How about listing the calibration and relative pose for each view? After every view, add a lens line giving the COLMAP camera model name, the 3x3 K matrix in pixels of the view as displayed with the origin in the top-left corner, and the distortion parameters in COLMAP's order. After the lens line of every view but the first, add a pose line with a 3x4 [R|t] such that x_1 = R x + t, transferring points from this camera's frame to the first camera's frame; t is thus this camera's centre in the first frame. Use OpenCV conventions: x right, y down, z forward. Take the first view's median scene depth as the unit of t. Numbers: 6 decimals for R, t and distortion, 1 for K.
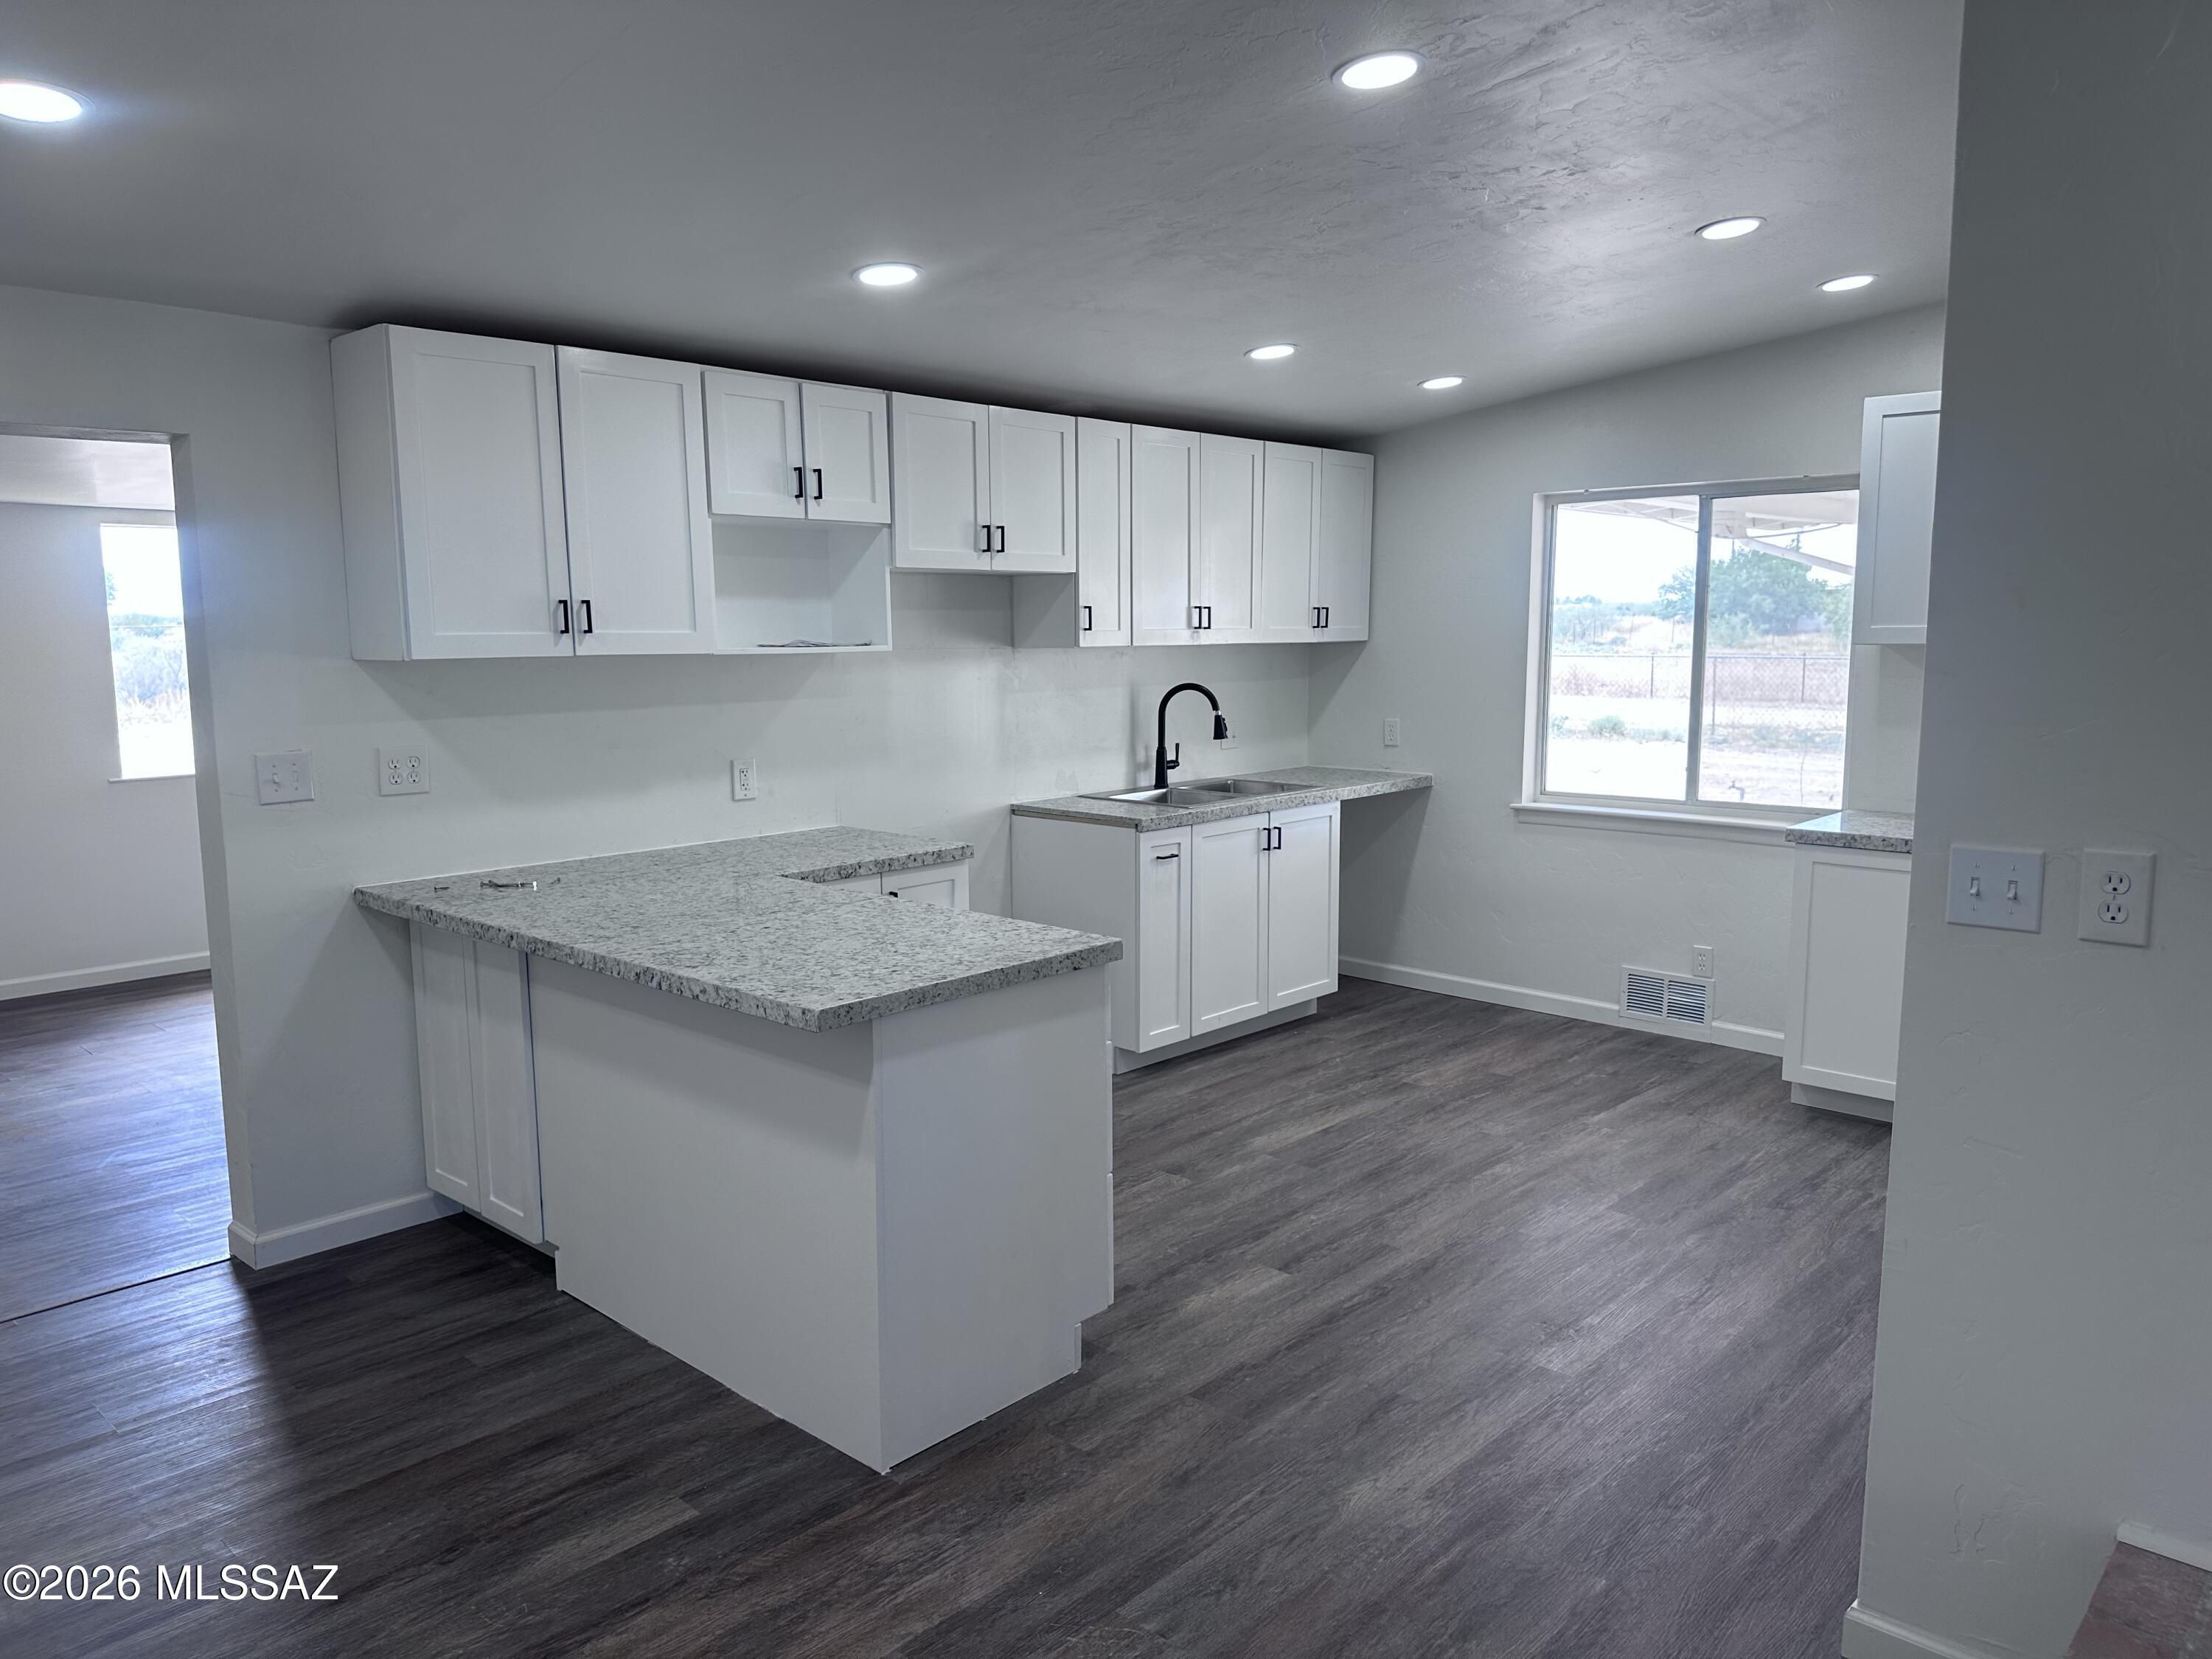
lens RADIAL K [[1532.0, 0, 1095.3], [0, 1532.0, 828.8], [0, 0, 1]] dist [0.056223, -0.078311]
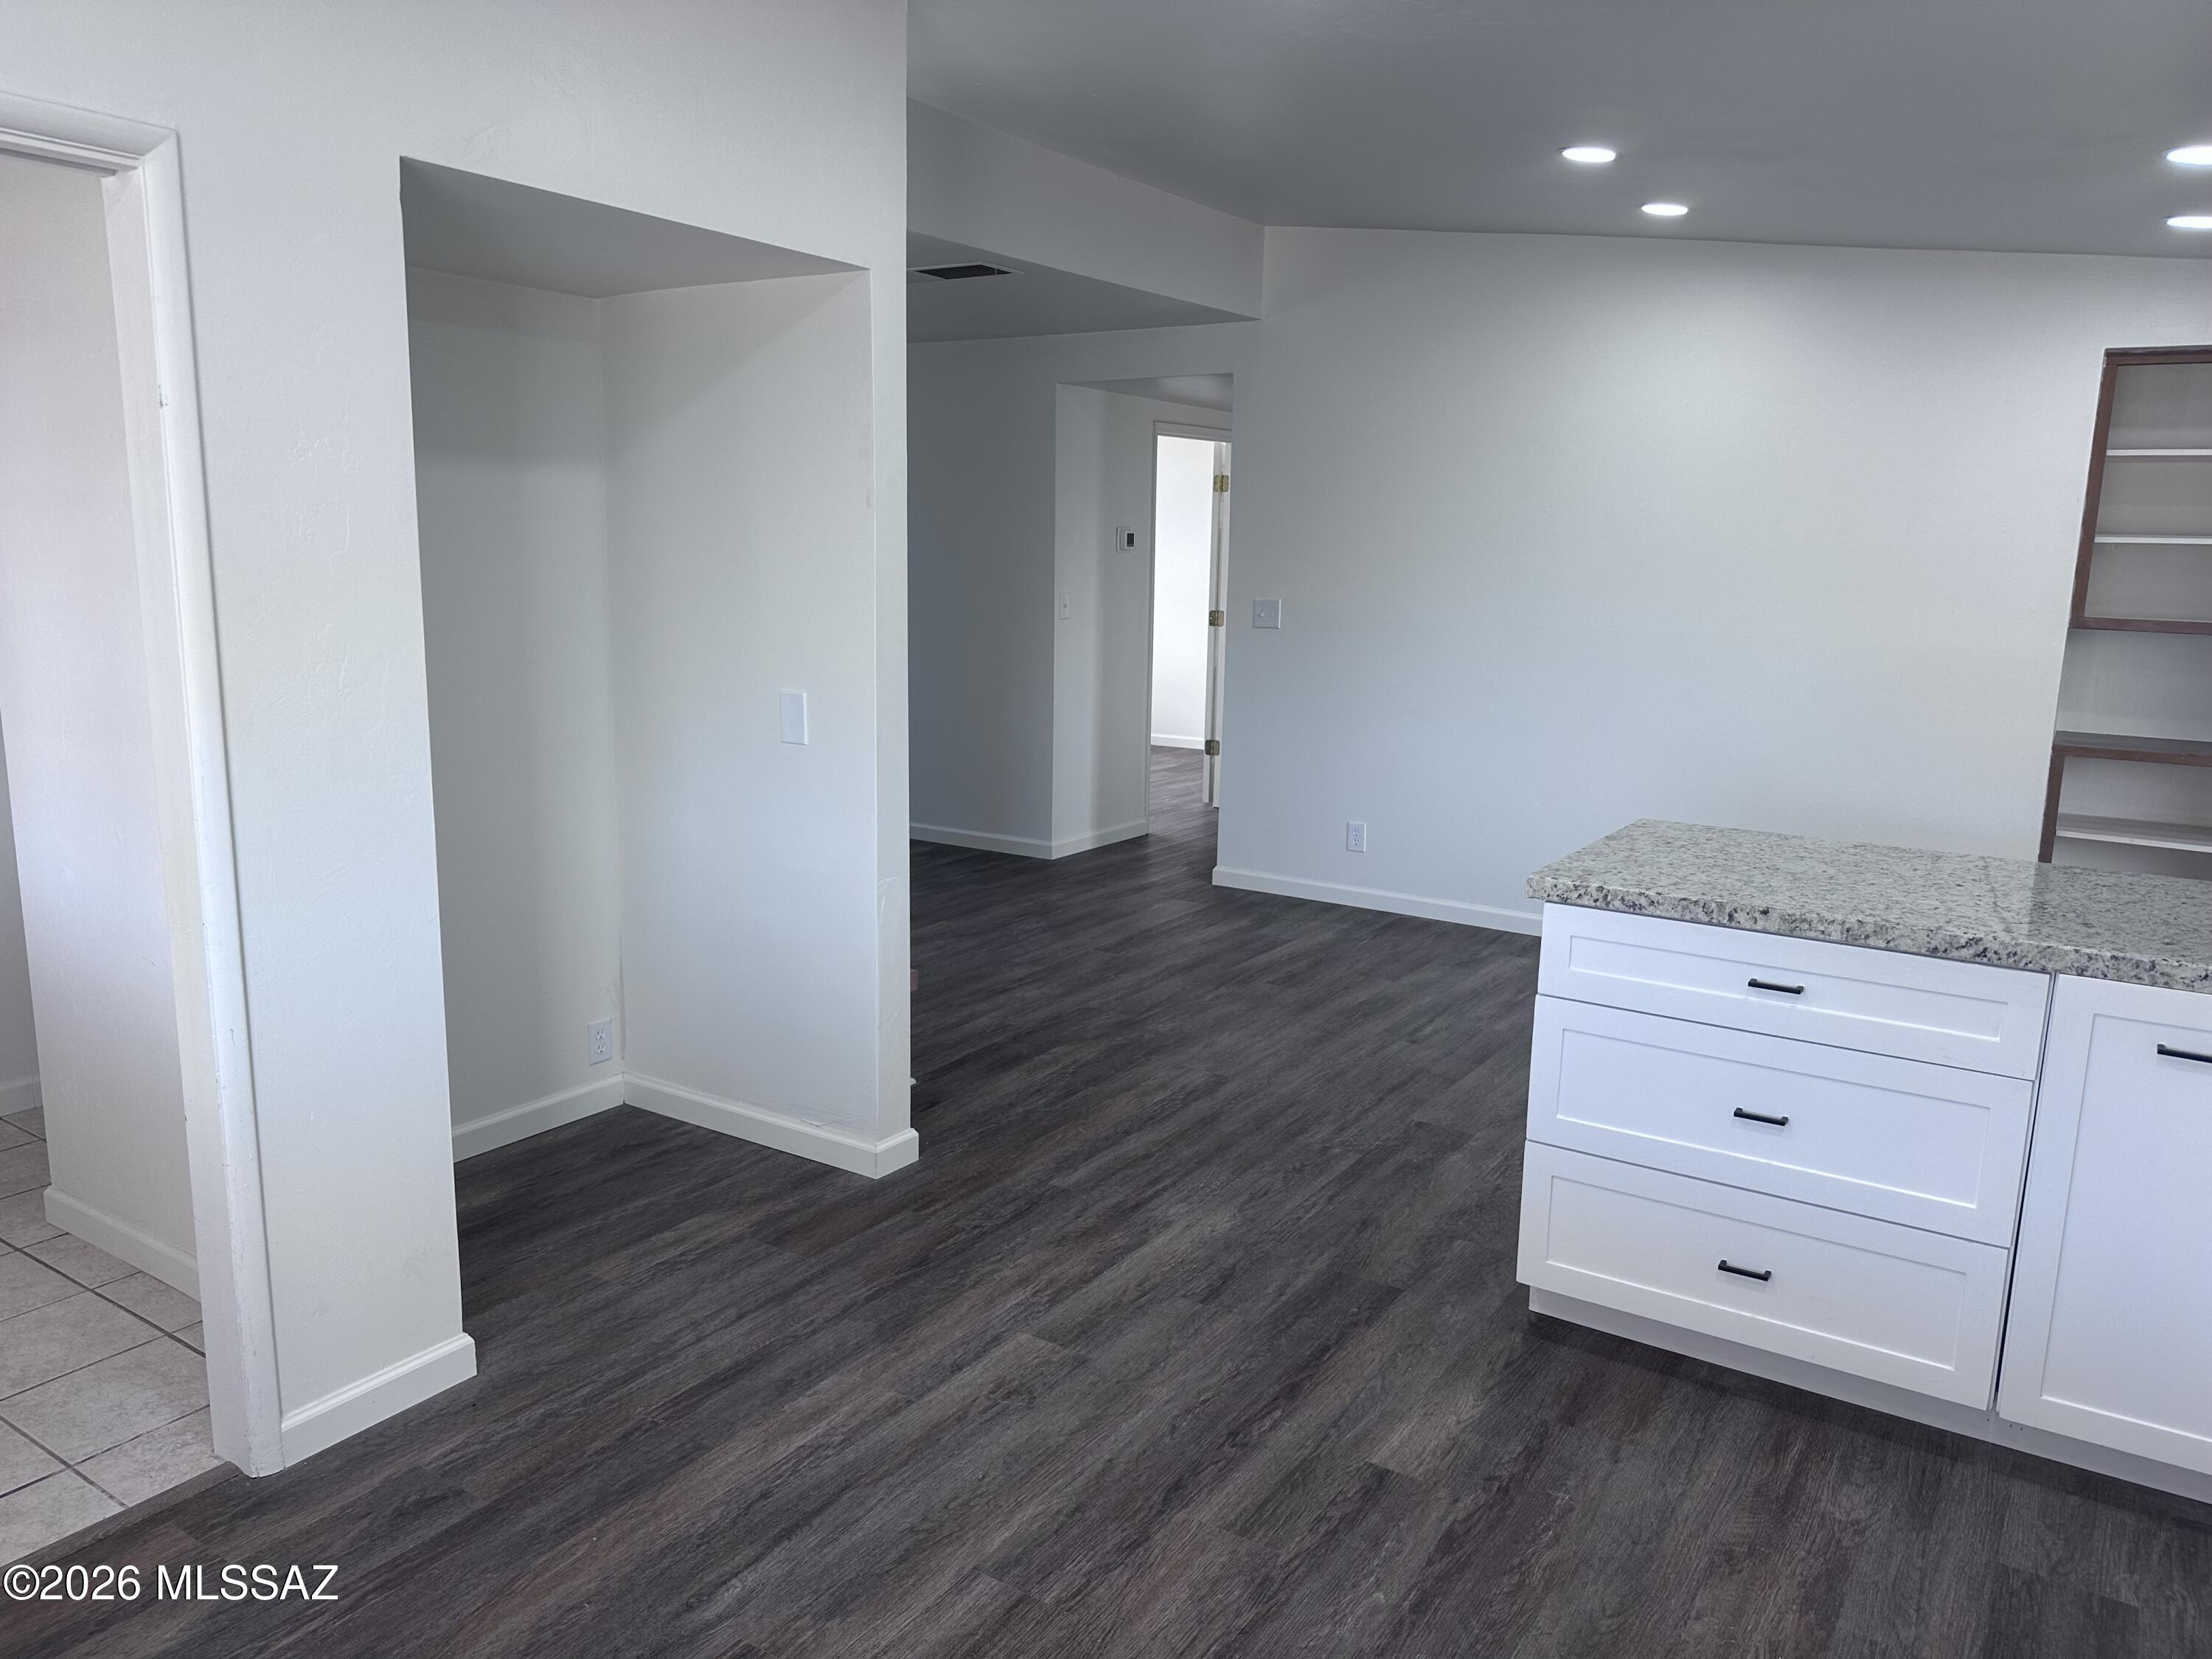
lens RADIAL K [[1532.0, 0, 1091.2], [0, 1532.0, 820.1], [0, 0, 1]] dist [0.056223, -0.078311]
pose [[-0.985913, 0.017364, -0.166353, 0.290266], [-0.035004, 0.951151, 0.306736, -0.155838], [0.163553, 0.308238, -0.937144, 1.243254]]
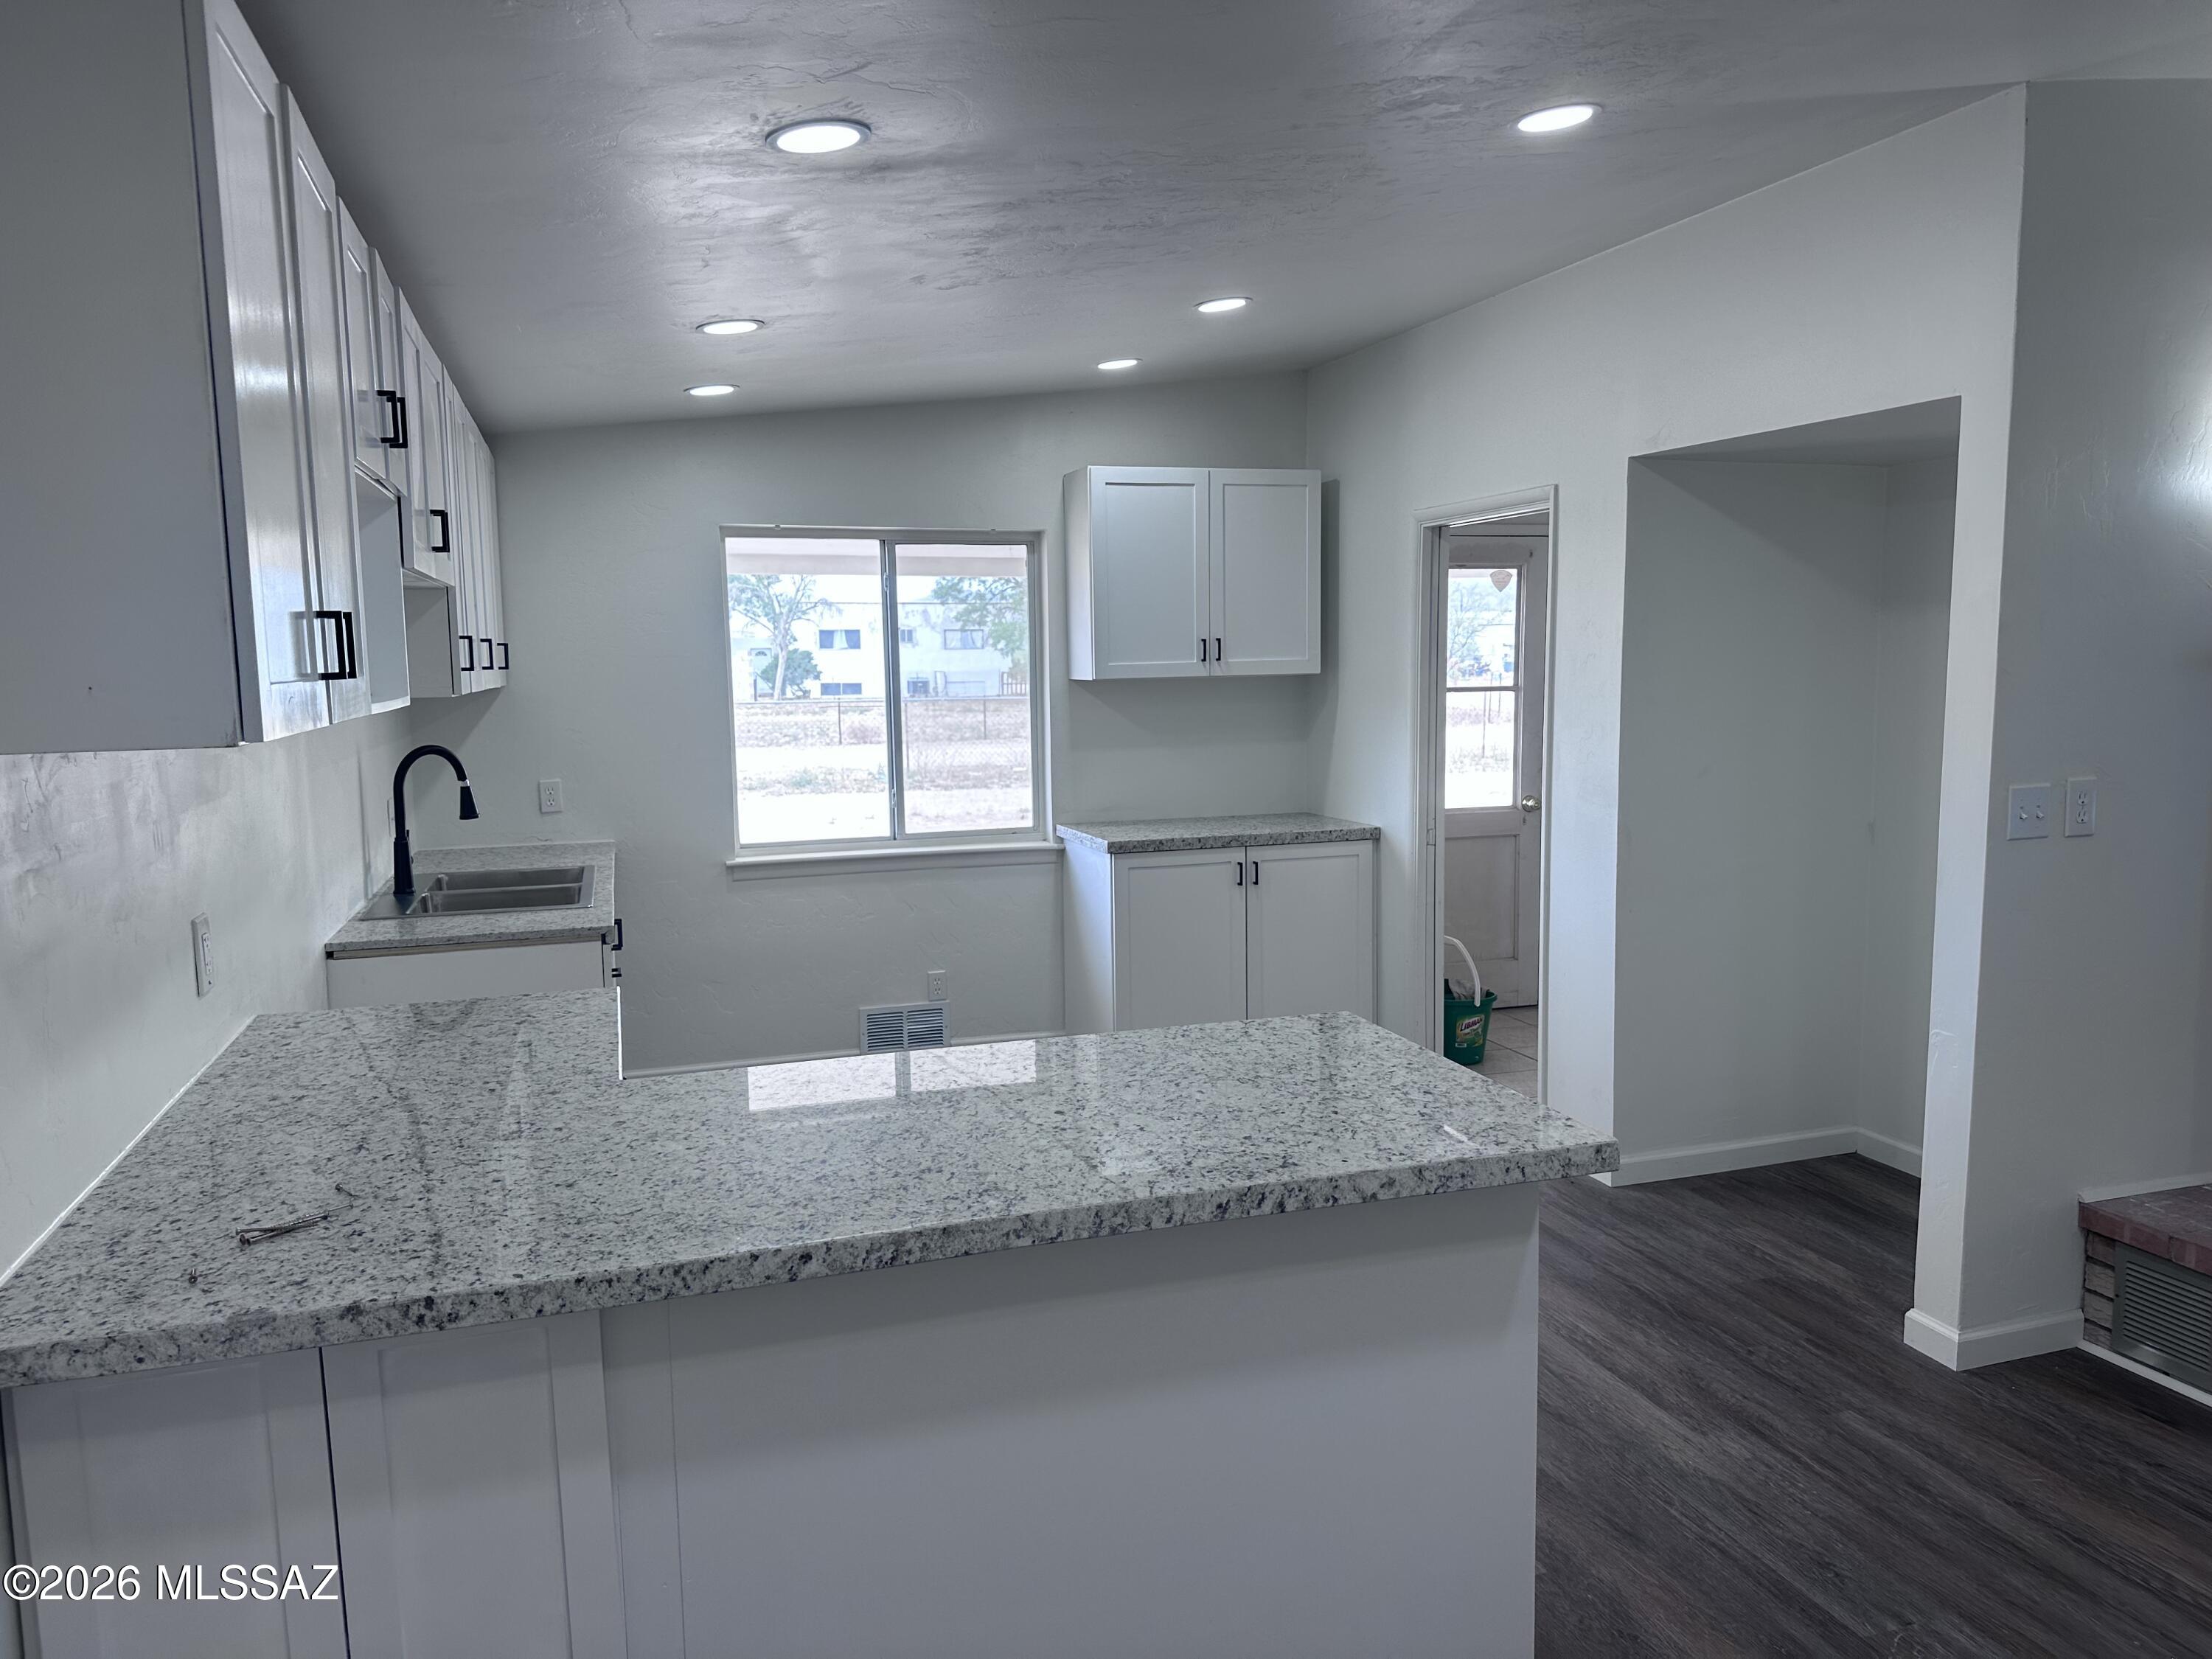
lens RADIAL K [[1532.0, 0, 1097.1], [0, 1532.0, 835.6], [0, 0, 1]] dist [0.056223, -0.078311]
pose [[0.492660, -0.099829, 0.864477, -0.550652], [0.127438, 0.990965, 0.041810, -0.055869], [-0.860840, 0.089569, 0.500931, 0.472085]]
